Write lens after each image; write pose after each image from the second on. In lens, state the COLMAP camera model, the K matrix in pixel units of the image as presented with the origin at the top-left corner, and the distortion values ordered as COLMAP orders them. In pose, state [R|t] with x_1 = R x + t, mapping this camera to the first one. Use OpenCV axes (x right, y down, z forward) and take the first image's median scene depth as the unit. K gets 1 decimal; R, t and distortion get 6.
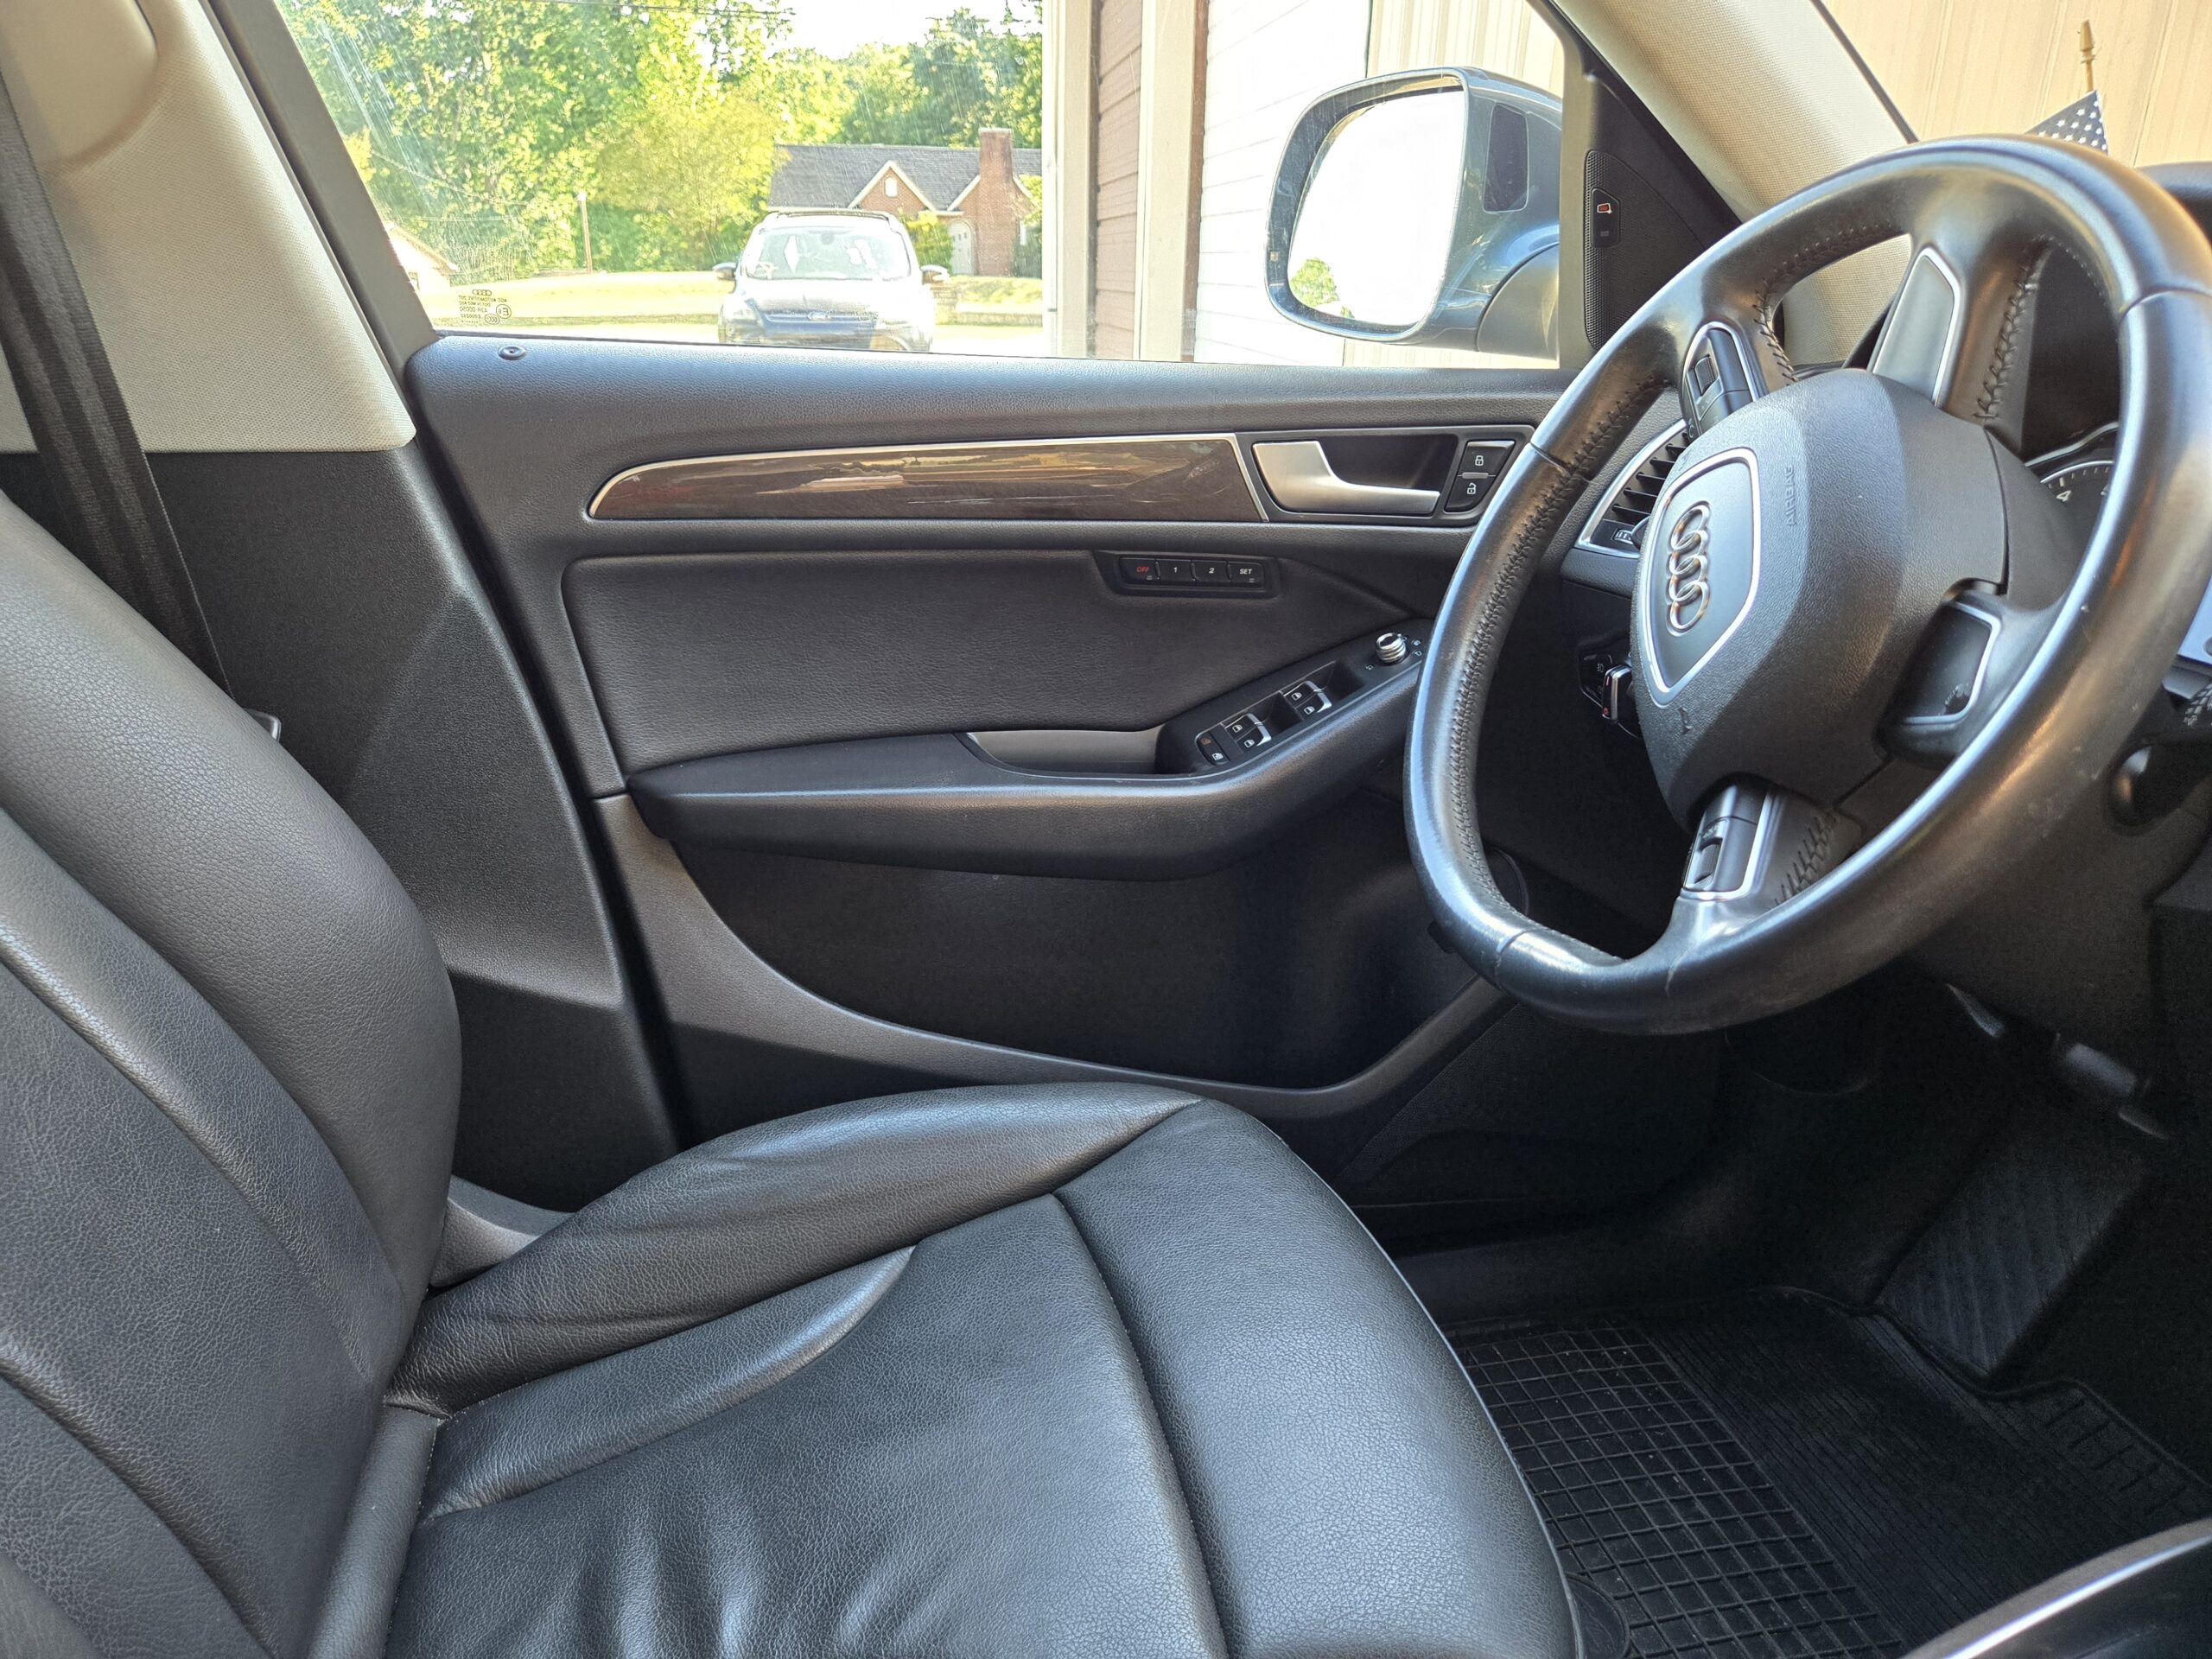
lens RADIAL K [[1488.0, 0, 1106.0], [0, 1488.0, 829.5], [0, 0, 1]] dist [0.067339, -0.058397]
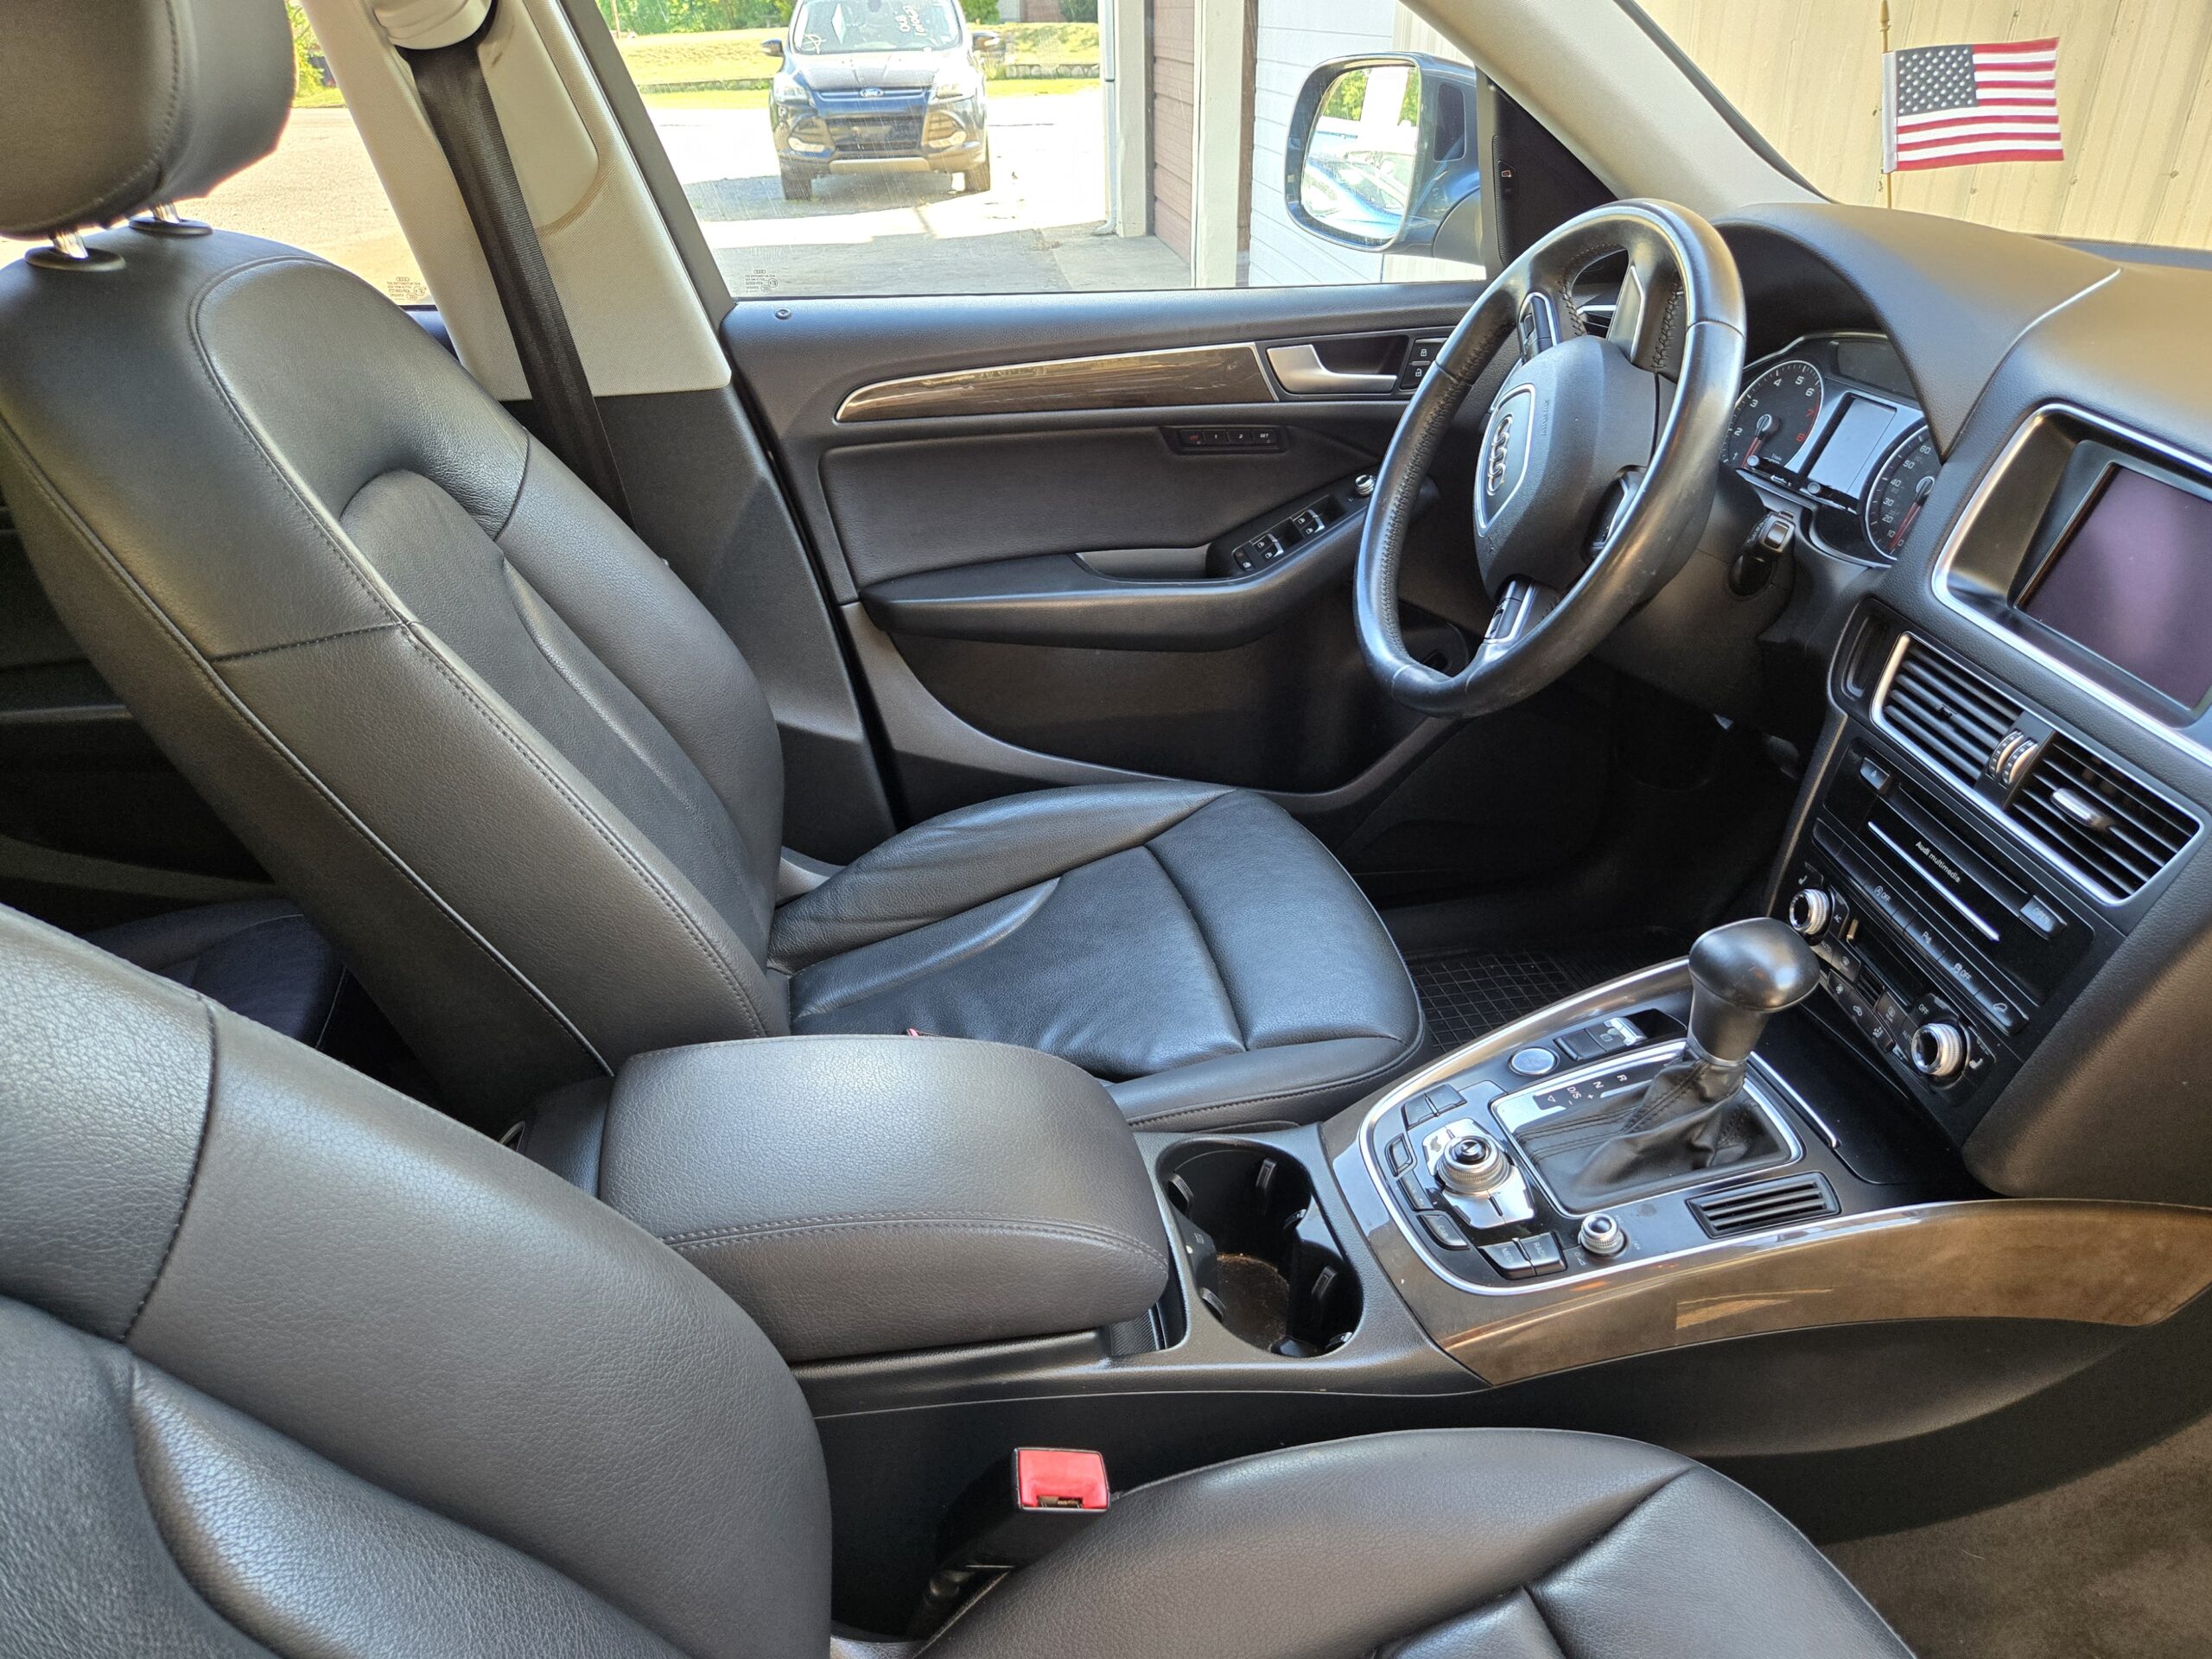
lens RADIAL K [[1499.7, 0, 1097.6], [0, 1499.7, 843.9], [0, 0, 1]] dist [0.074619, -0.067282]
pose [[0.998324, -0.019132, -0.054625, 0.003838], [0.026864, 0.989135, 0.144534, 0.006101], [0.051266, -0.145759, 0.987991, -0.630450]]
